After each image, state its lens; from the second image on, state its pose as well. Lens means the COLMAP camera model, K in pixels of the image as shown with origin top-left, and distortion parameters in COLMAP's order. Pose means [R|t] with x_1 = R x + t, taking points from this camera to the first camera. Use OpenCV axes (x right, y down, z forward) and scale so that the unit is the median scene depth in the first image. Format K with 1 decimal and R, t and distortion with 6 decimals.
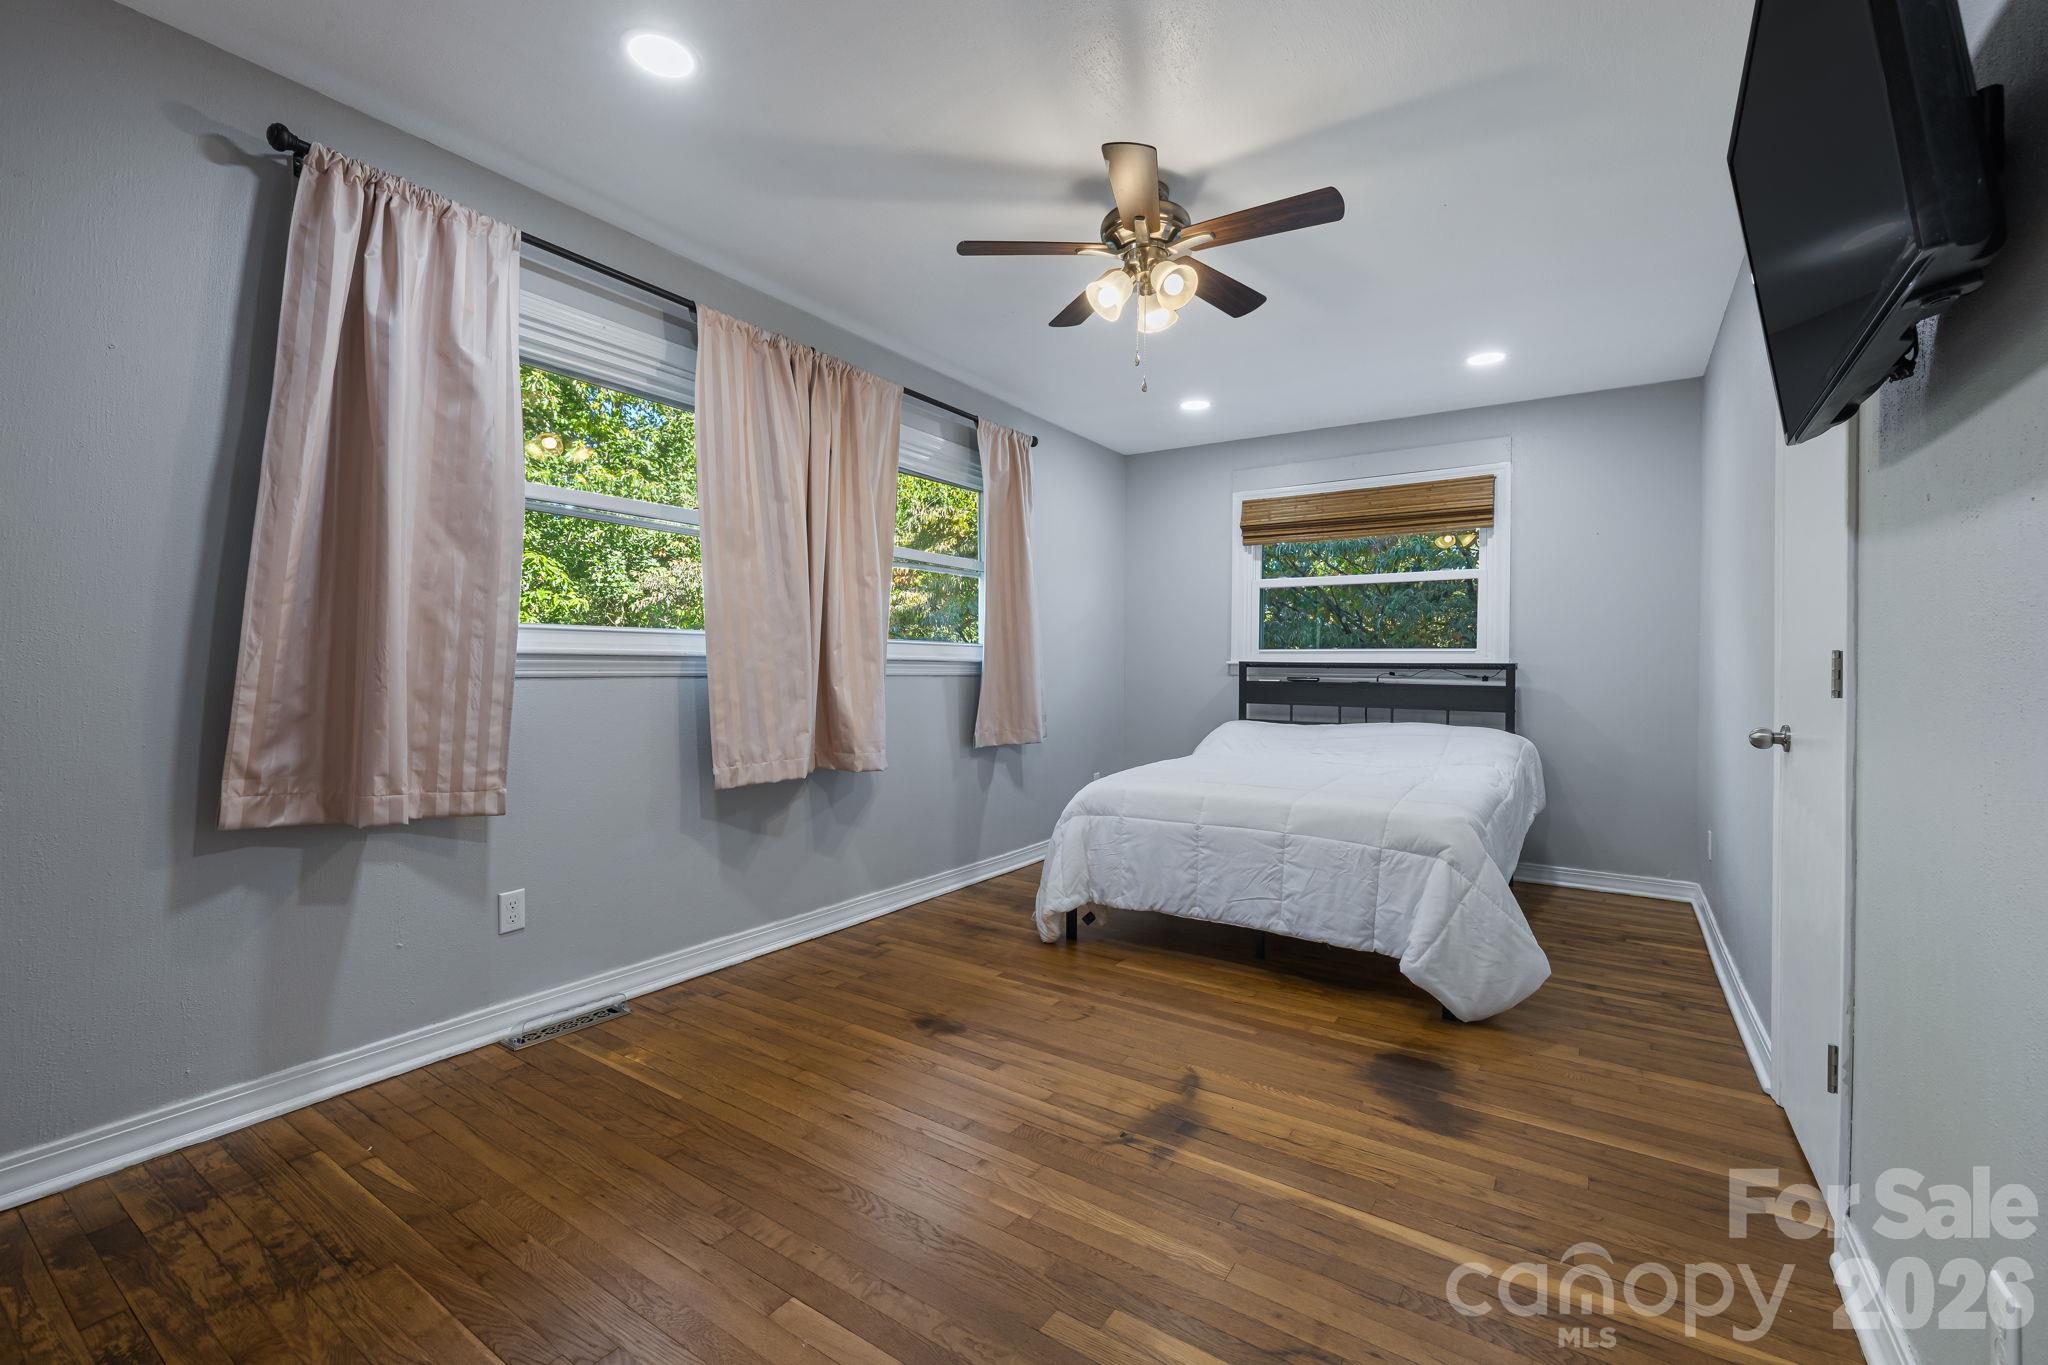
lens RADIAL K [[866.6, 0, 1021.6], [0, 866.6, 672.9], [0, 0, 1]] dist [0.000621, 0.000259]
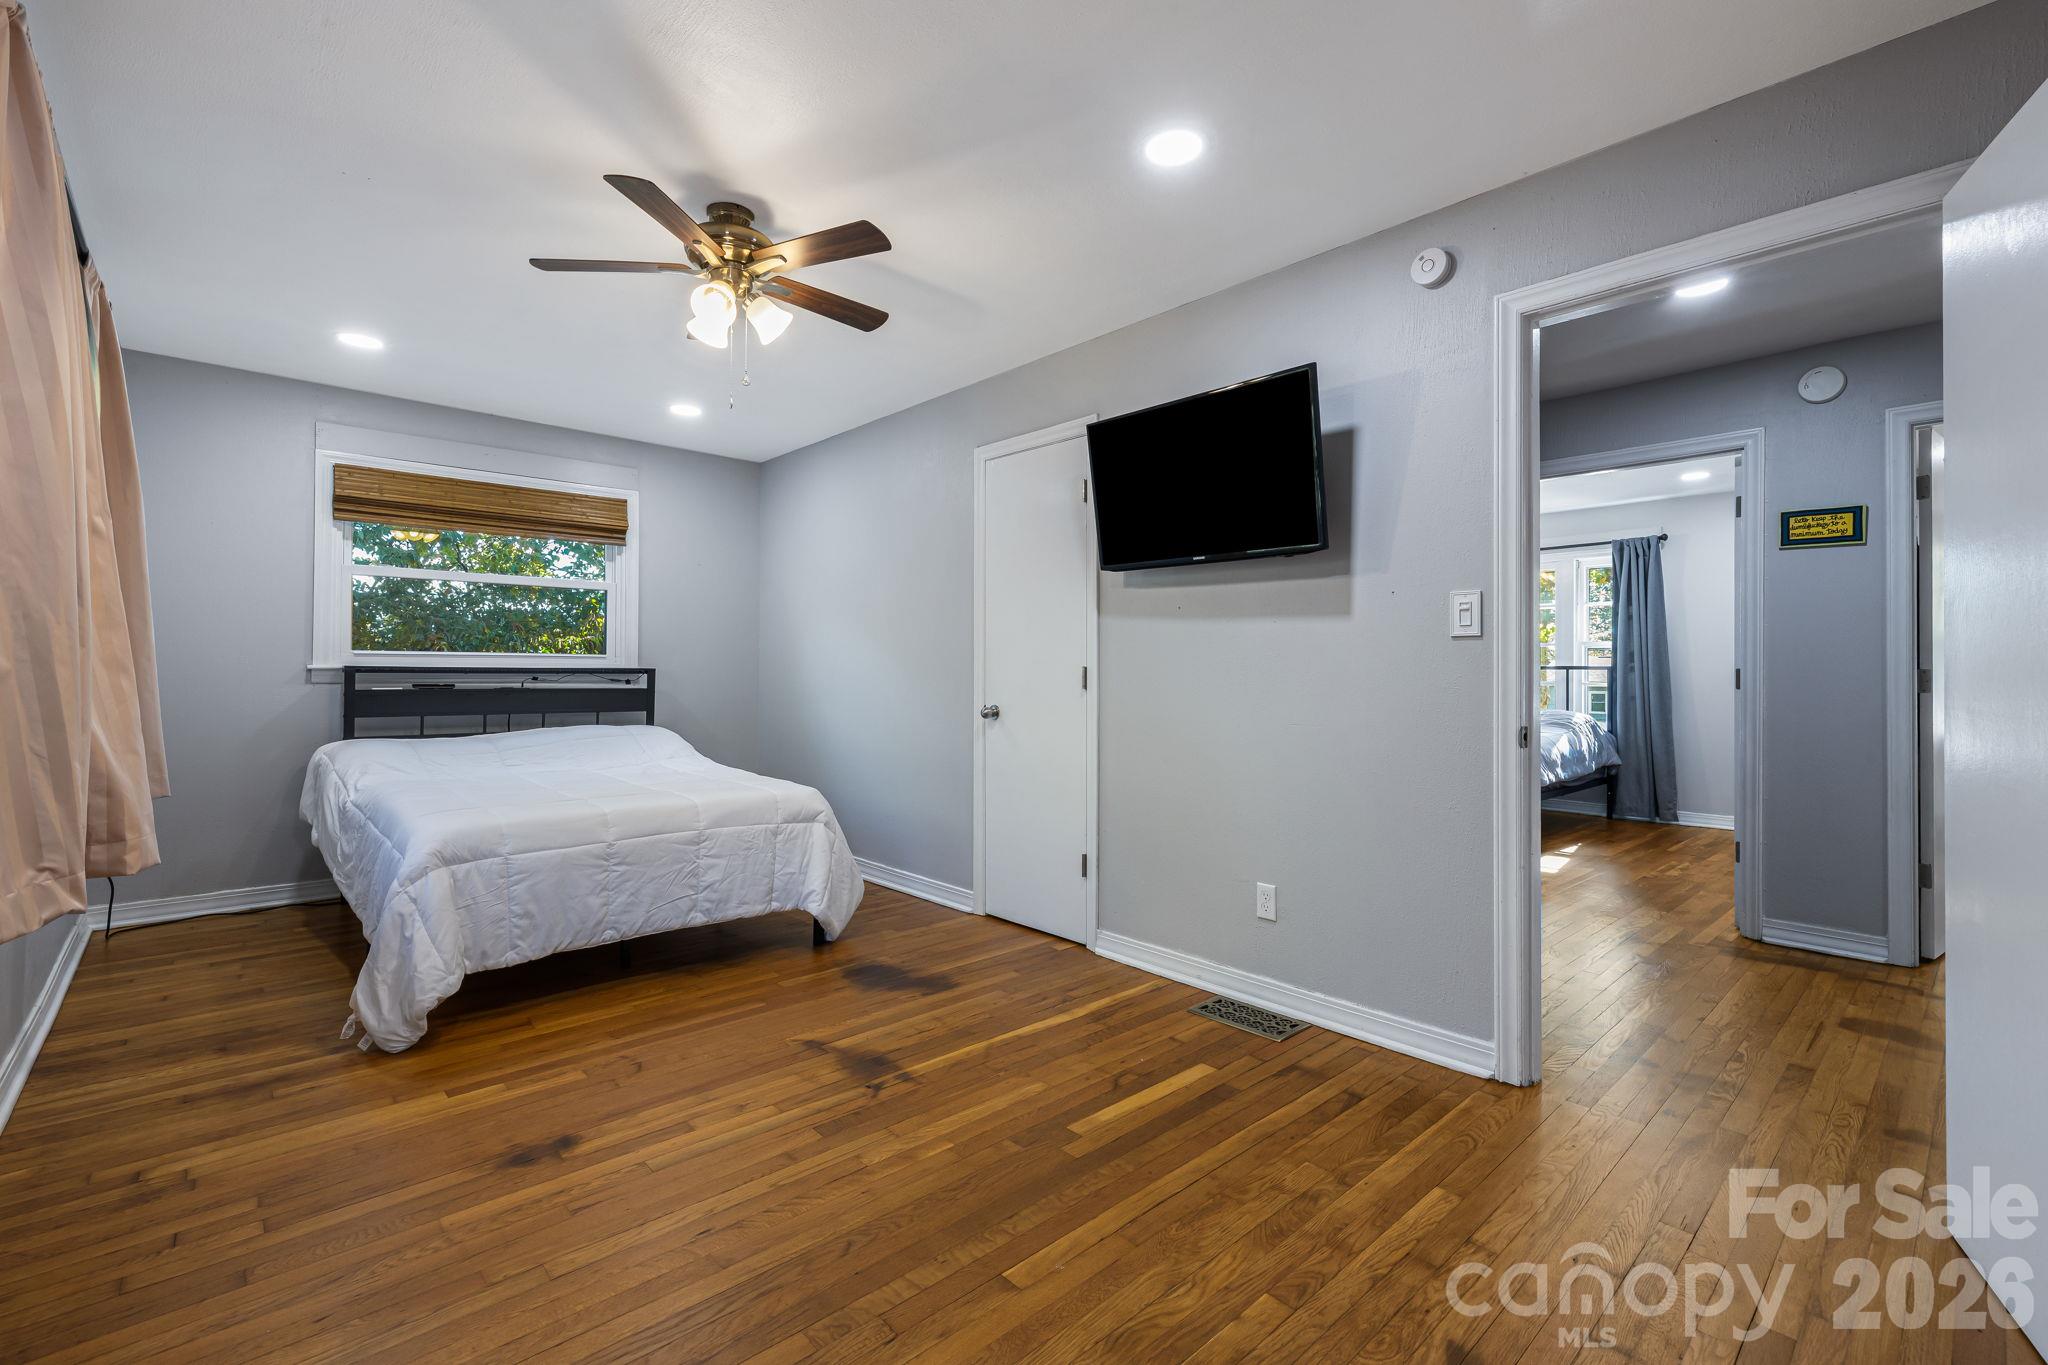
lens RADIAL K [[866.6, 0, 1021.6], [0, 866.6, 672.9], [0, 0, 1]] dist [0.000621, 0.000259]
pose [[0.249292, -0.008515, 0.968391, -0.627507], [0.006765, 0.999952, 0.007051, -0.014162], [-0.968405, 0.004793, 0.249338, 0.345043]]
